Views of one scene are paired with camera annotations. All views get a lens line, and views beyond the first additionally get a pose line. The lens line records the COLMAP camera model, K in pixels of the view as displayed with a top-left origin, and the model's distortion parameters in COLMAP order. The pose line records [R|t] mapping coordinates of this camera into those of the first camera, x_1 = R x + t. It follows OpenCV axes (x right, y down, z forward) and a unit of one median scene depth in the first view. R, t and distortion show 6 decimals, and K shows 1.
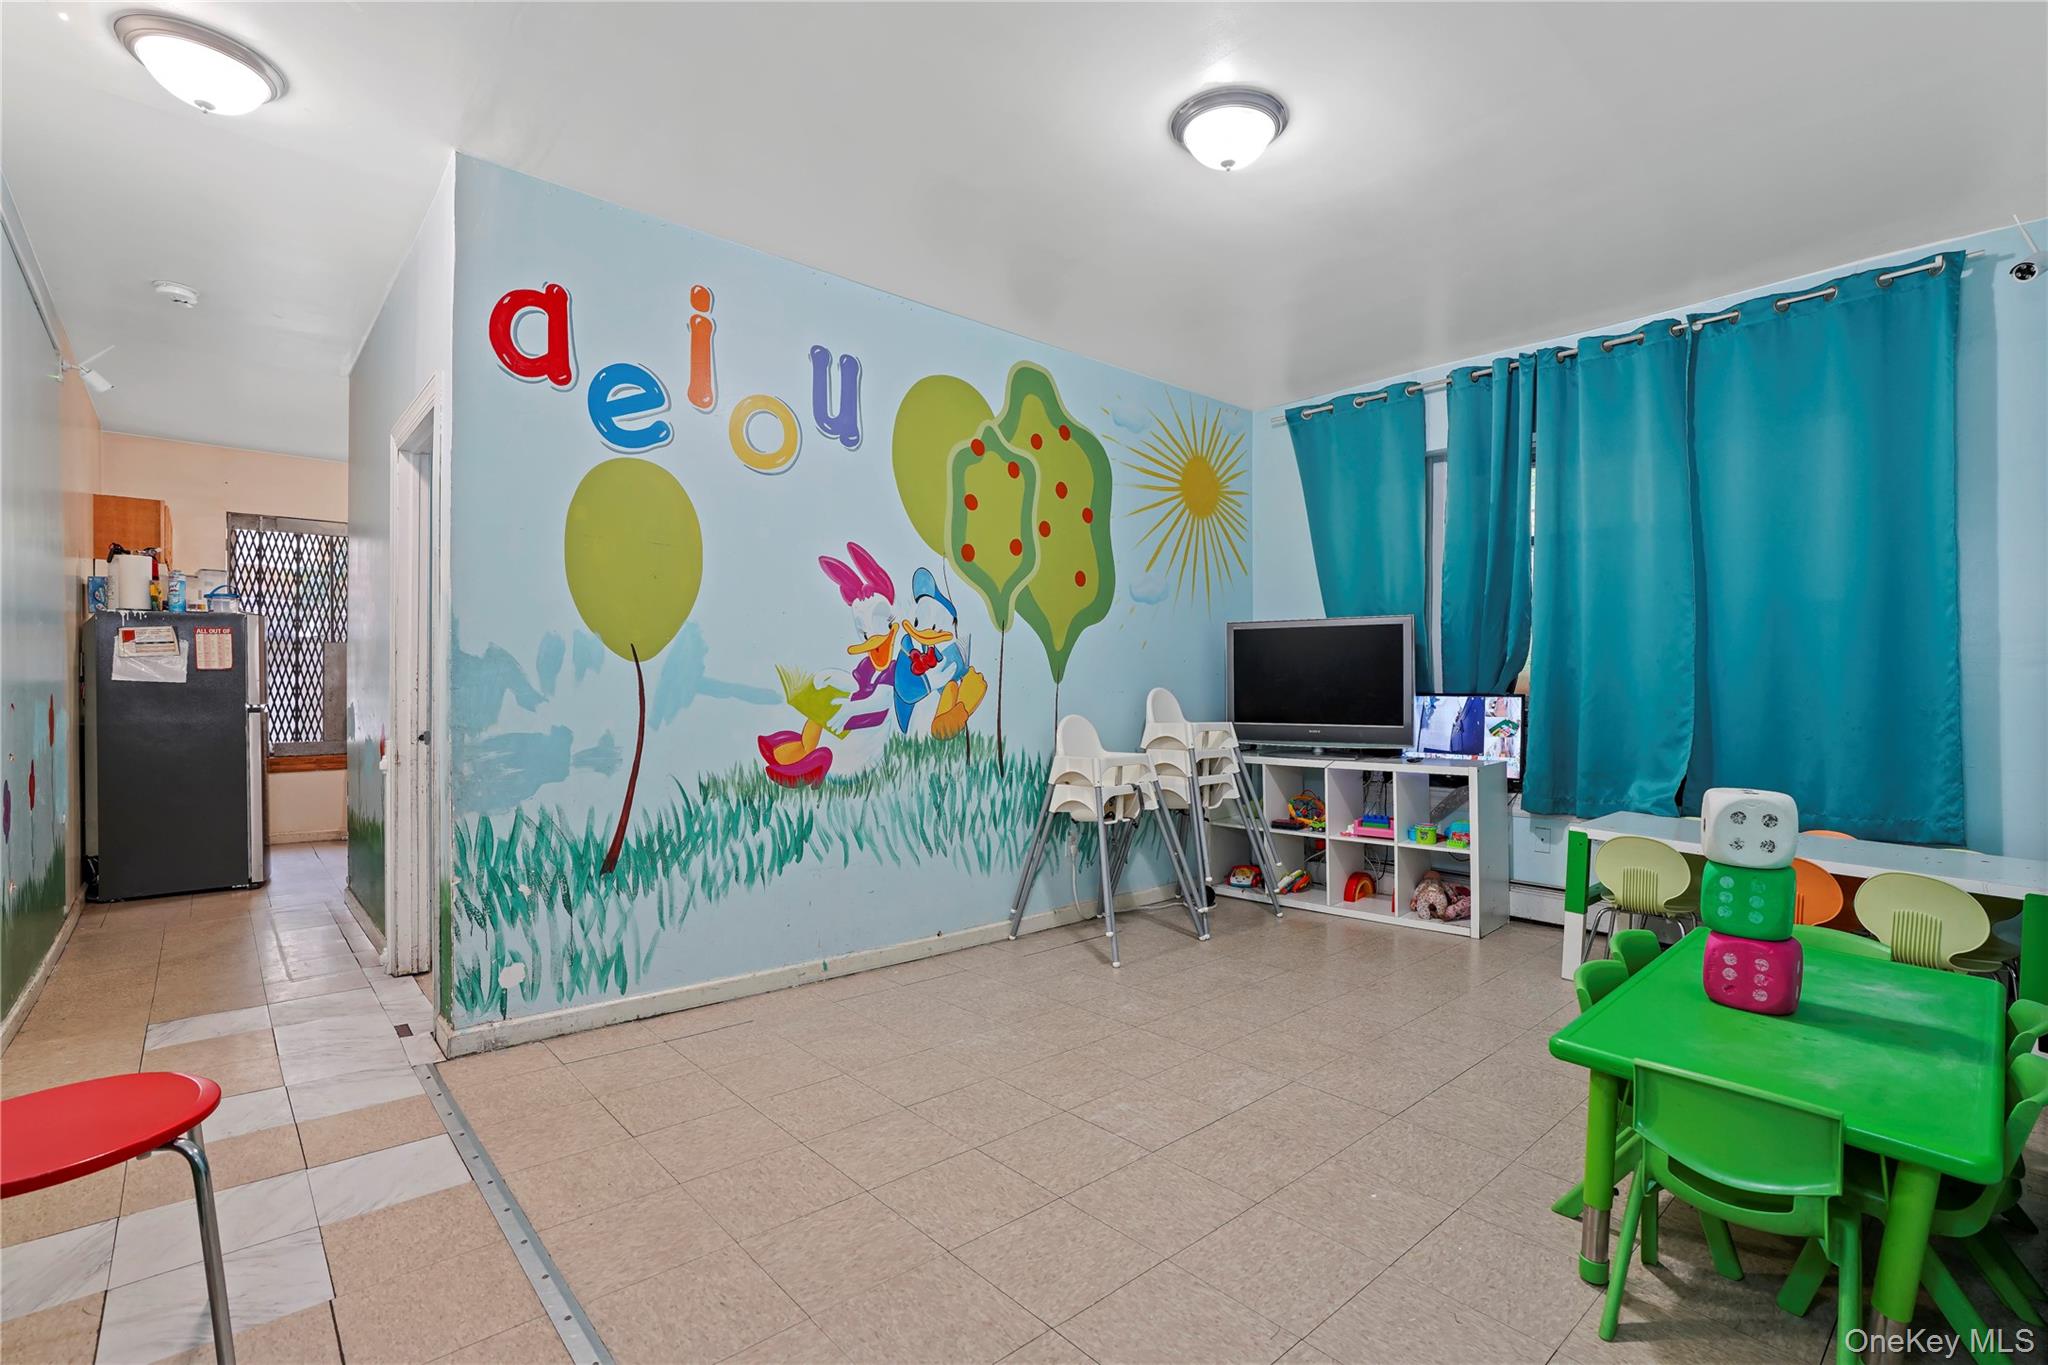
lens RADIAL K [[939.1, 0, 1035.9], [0, 939.1, 694.3], [0, 0, 1]] dist [-0.025263, 0.003144]
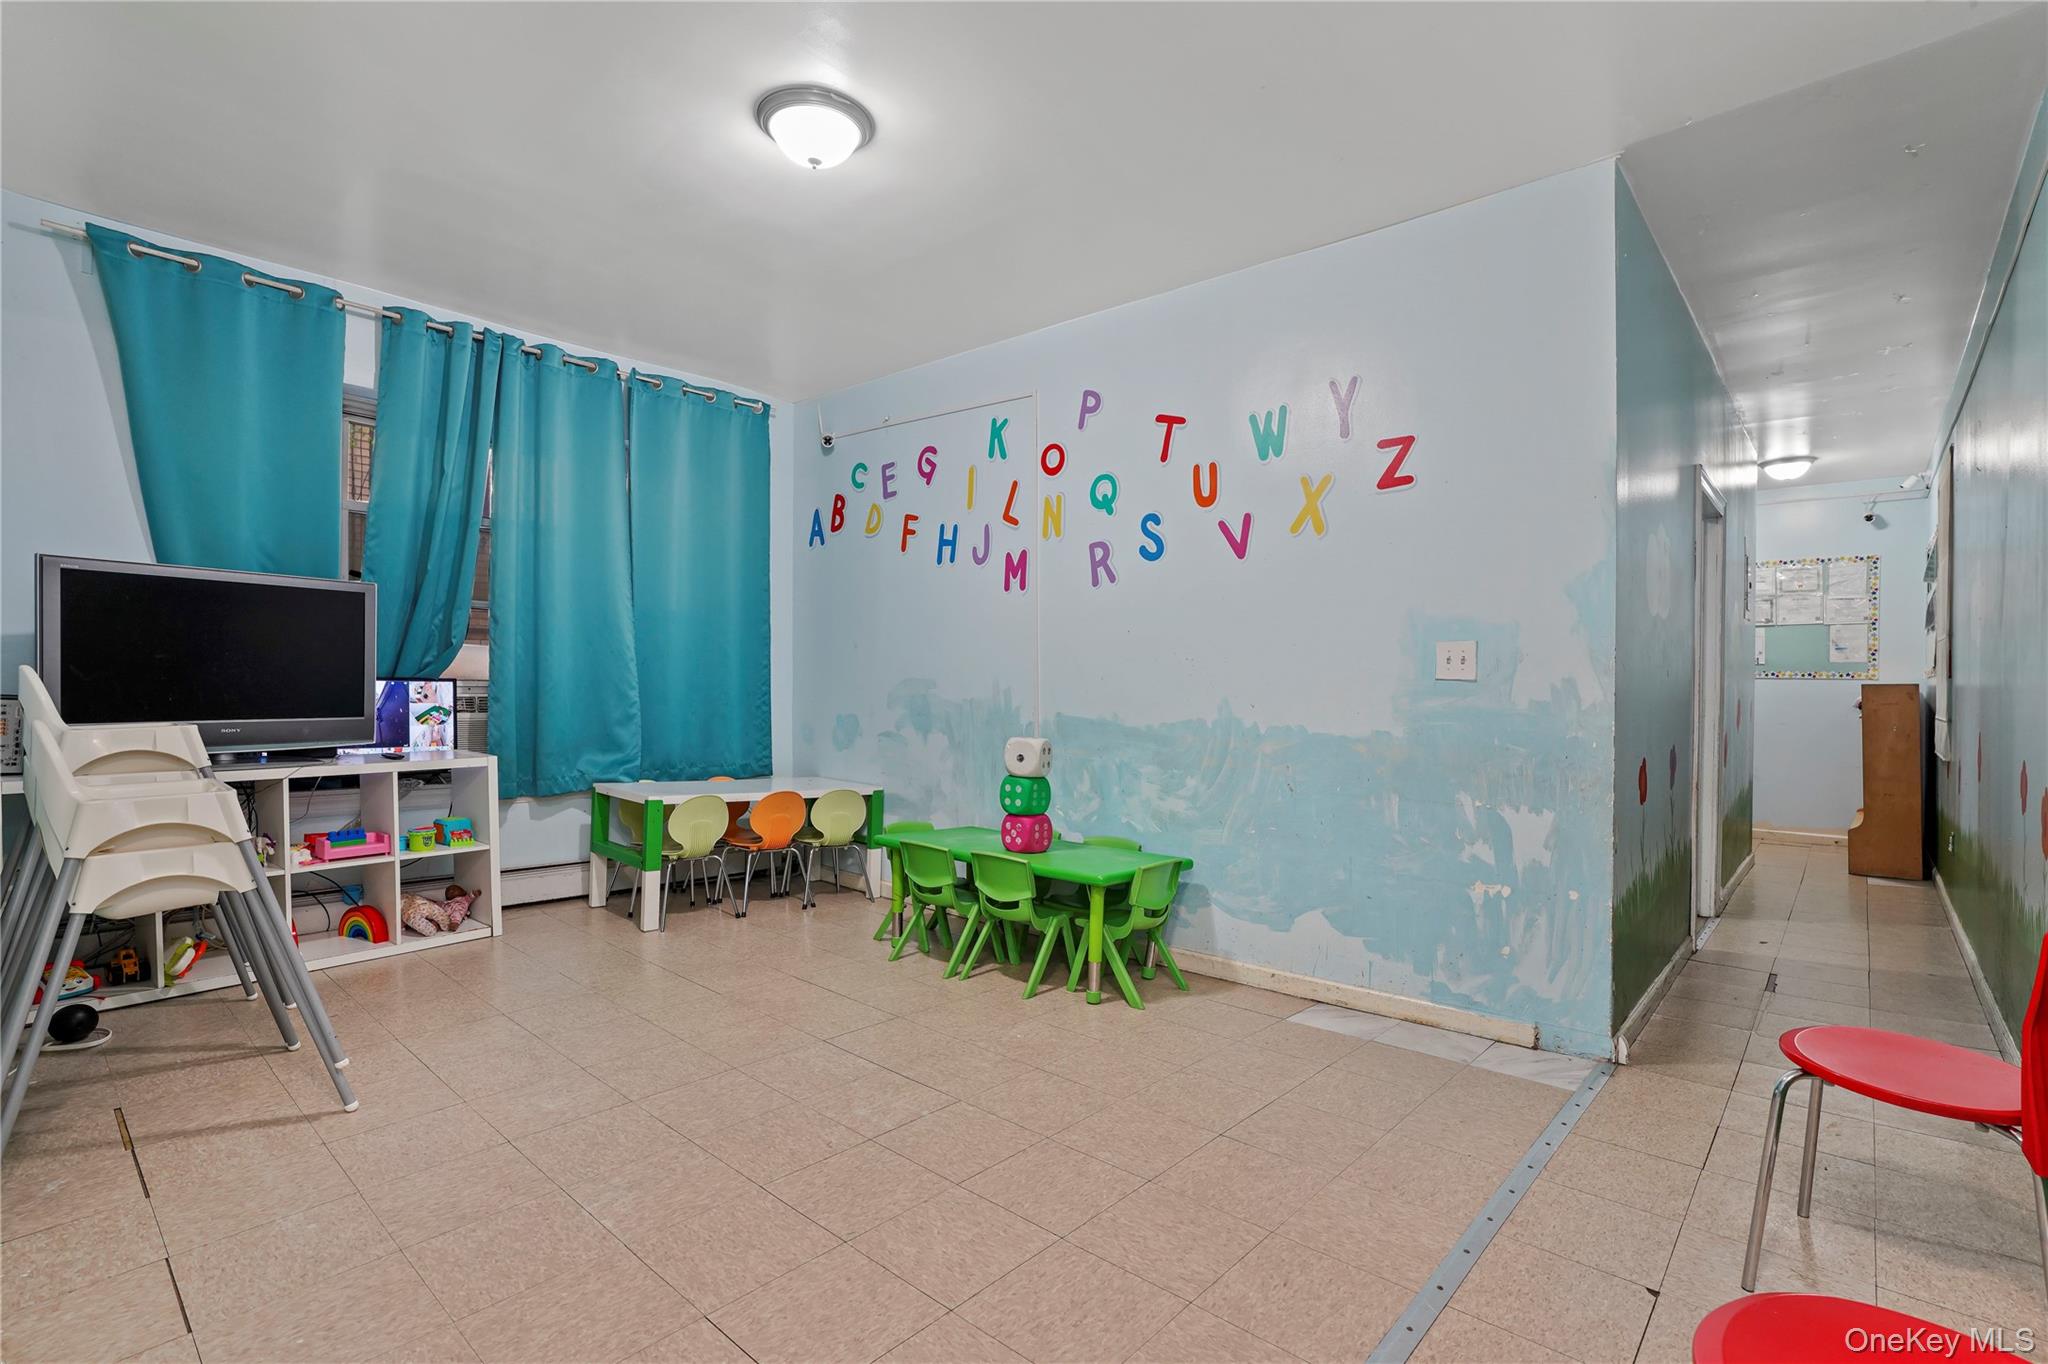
lens RADIAL K [[939.1, 0, 1036.7], [0, 939.1, 686.3], [0, 0, 1]] dist [-0.025263, 0.003144]
pose [[-0.097511, -0.008009, 0.995202, -0.484391], [-0.014019, 0.999879, 0.006673, -0.006944], [-0.995136, -0.013301, -0.097612, 0.499689]]
